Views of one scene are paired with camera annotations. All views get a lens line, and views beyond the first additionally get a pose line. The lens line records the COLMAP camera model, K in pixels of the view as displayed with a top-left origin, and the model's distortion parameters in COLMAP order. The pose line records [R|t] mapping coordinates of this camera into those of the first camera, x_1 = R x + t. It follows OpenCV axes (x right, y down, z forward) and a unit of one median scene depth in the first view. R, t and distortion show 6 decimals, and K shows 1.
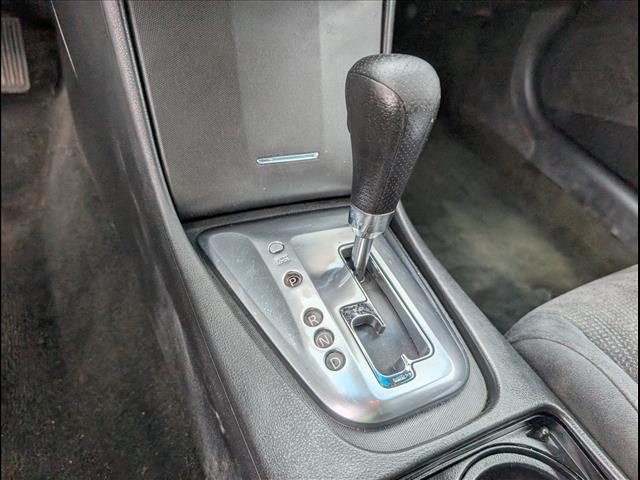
lens RADIAL K [[553.5, 0, 349.0], [0, 553.5, 240.2], [0, 0, 1]] dist [-0.009040, -0.004577]
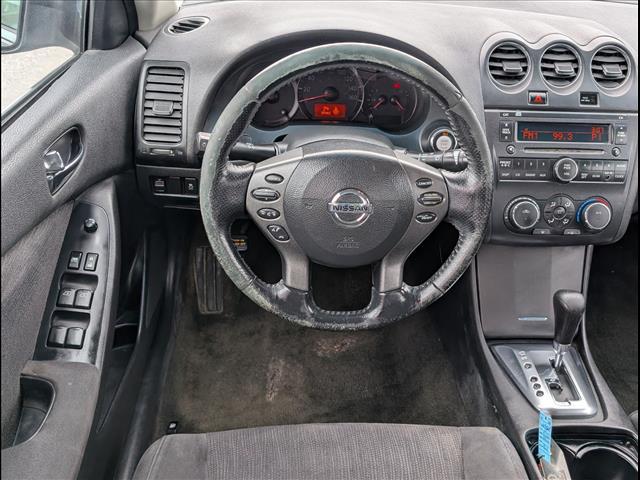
lens RADIAL K [[553.5, 0, 349.0], [0, 553.5, 240.2], [0, 0, 1]] dist [-0.009040, -0.004577]
pose [[0.891601, 0.063930, -0.448286, 0.281520], [-0.174250, 0.962190, -0.209350, 0.195947], [0.417952, 0.264771, 0.869030, -1.812498]]
